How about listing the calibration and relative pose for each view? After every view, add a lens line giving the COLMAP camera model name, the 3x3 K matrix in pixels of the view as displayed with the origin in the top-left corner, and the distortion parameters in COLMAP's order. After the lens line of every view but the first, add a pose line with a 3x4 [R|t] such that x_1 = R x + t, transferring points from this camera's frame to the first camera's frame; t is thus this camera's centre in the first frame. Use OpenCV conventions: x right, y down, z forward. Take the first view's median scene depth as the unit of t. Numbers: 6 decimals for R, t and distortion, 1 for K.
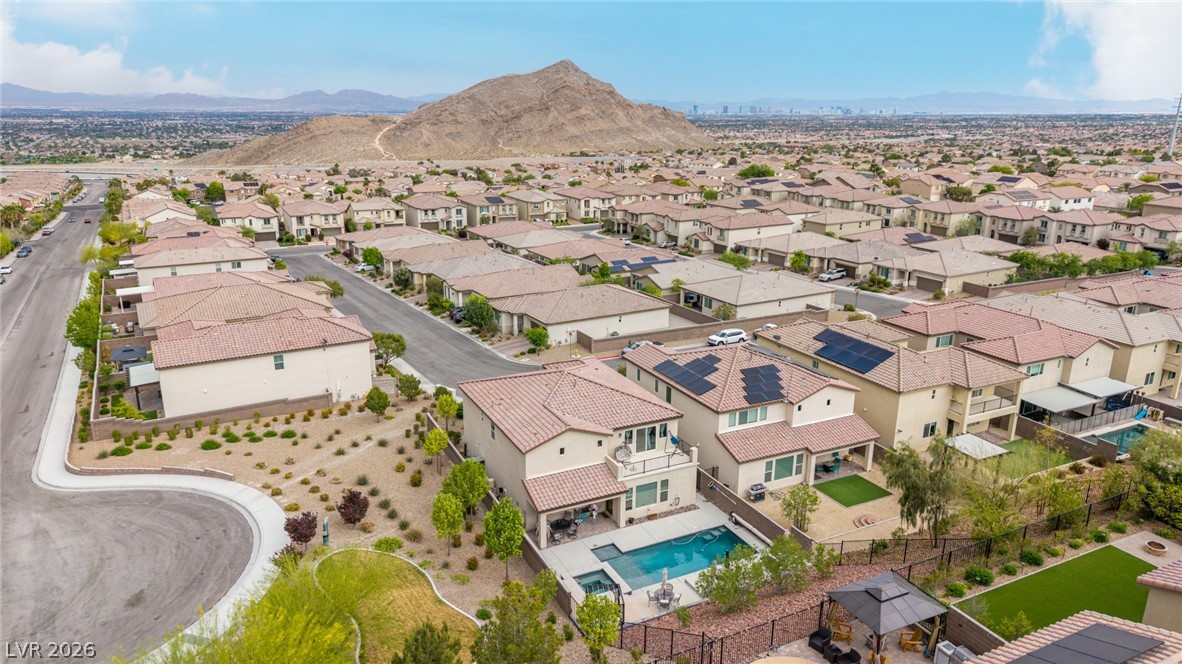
lens RADIAL K [[781.6, 0, 595.1], [0, 781.6, 329.2], [0, 0, 1]] dist [0.038116, -0.043591]
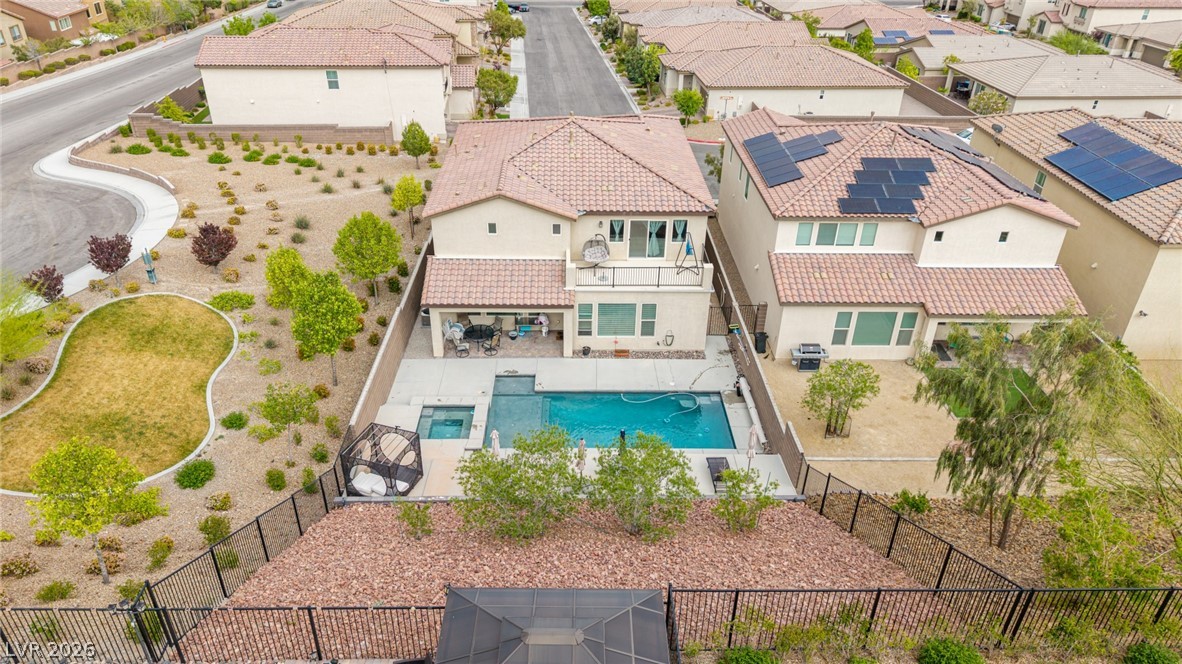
lens RADIAL K [[781.6, 0, 590.0], [0, 781.6, 331.6], [0, 0, 1]] dist [0.038116, -0.043591]
pose [[0.900278, 0.224465, -0.372982, 0.207929], [-0.126280, 0.954628, 0.269700, 0.035358], [0.416597, -0.195705, 0.887776, 0.295705]]
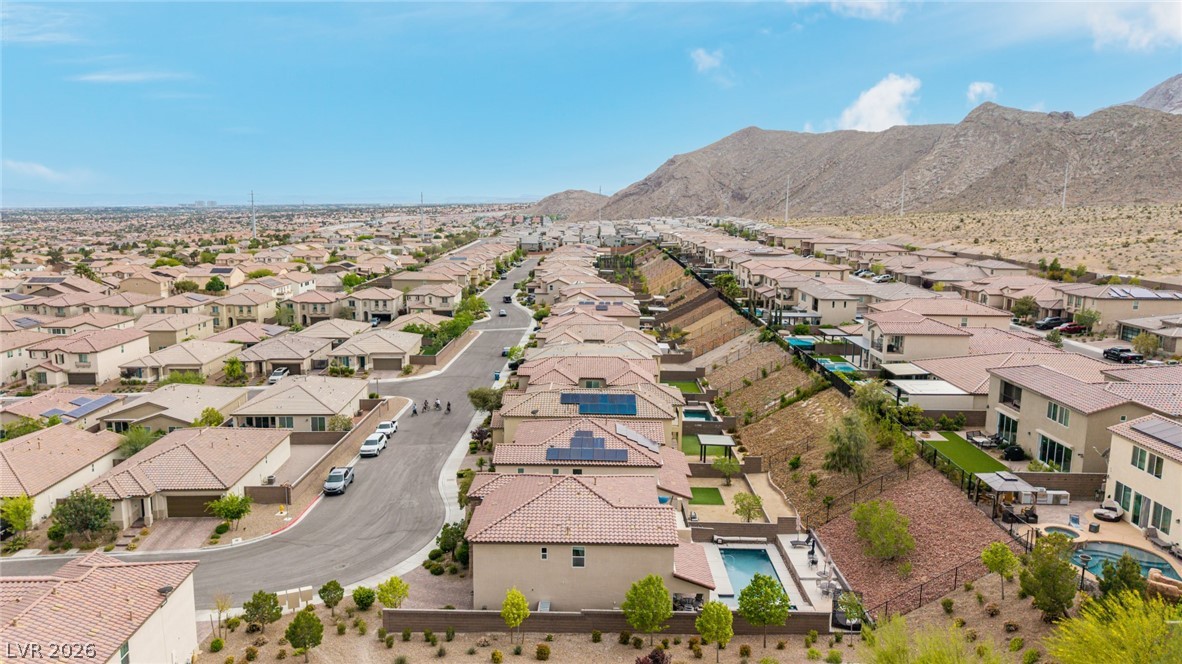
lens RADIAL K [[781.6, 0, 590.7], [0, 781.6, 349.5], [0, 0, 1]] dist [0.038116, -0.043591]
pose [[0.467890, -0.165447, 0.868163, -0.661180], [0.241119, 0.968953, 0.054705, -0.114883], [-0.850259, 0.183734, 0.493255, 0.367060]]
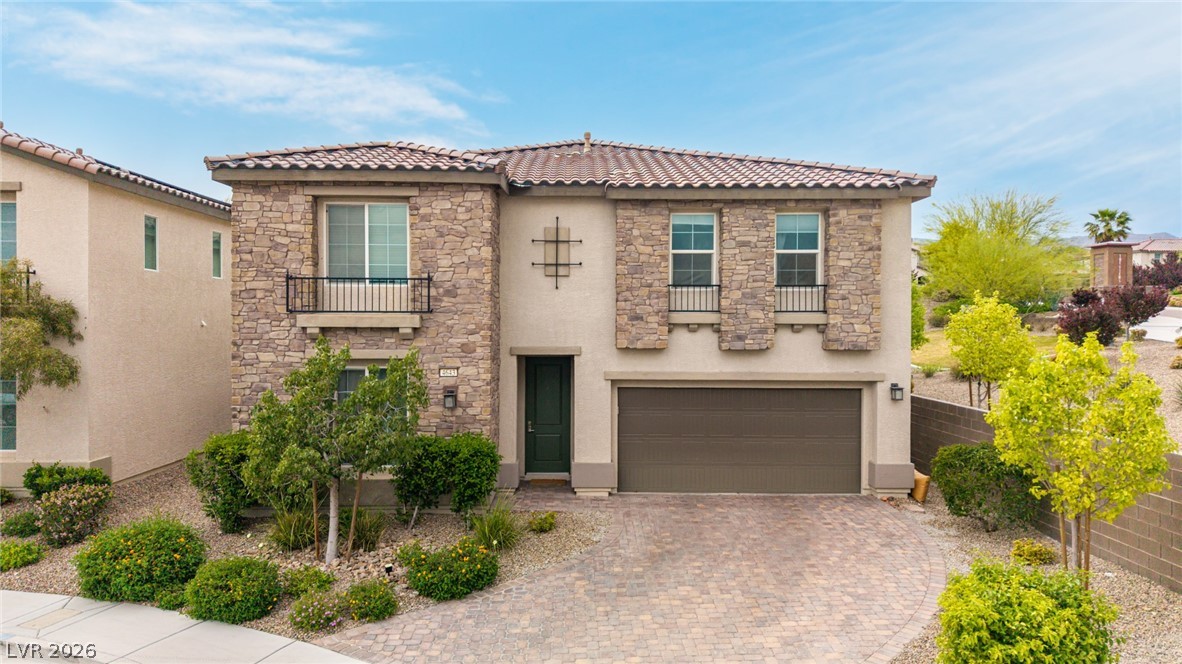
lens RADIAL K [[781.6, 0, 586.4], [0, 781.6, 336.3], [0, 0, 1]] dist [0.038116, -0.043591]
pose [[-0.887490, -0.024245, 0.460189, -0.159956], [0.114395, 0.955766, 0.270969, 0.032416], [-0.446403, 0.293126, -0.845460, 1.036310]]
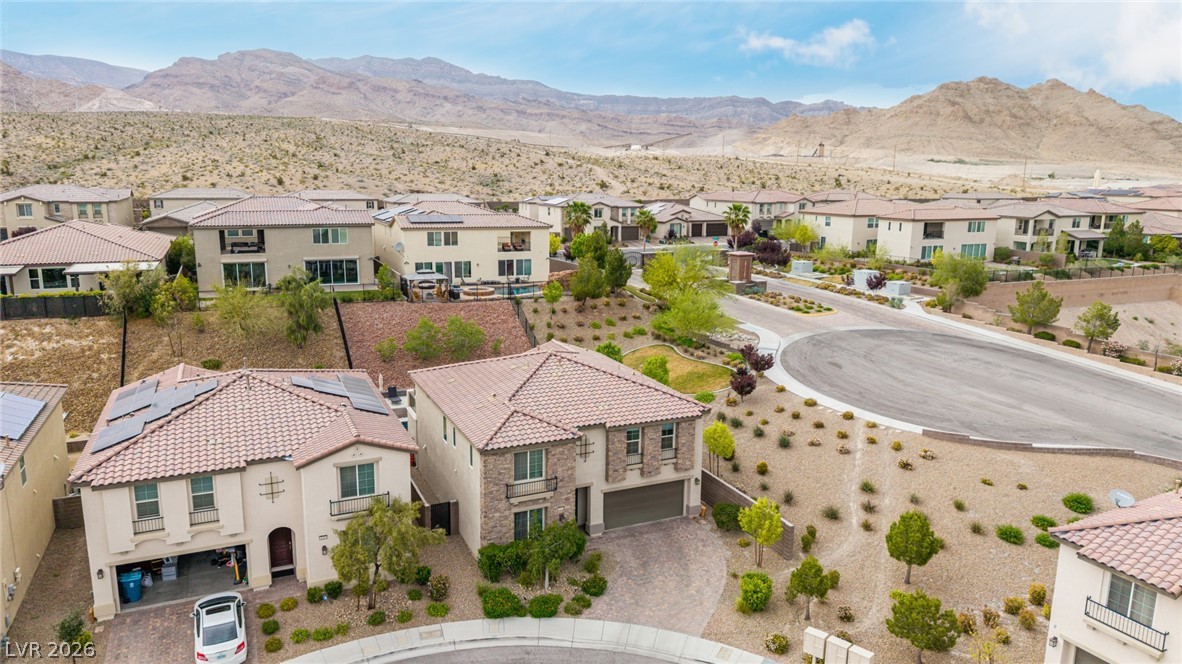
lens RADIAL K [[781.6, 0, 585.8], [0, 781.6, 316.7], [0, 0, 1]] dist [0.038116, -0.043591]
pose [[-0.997724, -0.034637, 0.057850, -0.088972], [-0.005125, 0.894442, 0.447154, -0.235878], [-0.067231, 0.445840, -0.892584, 1.277963]]
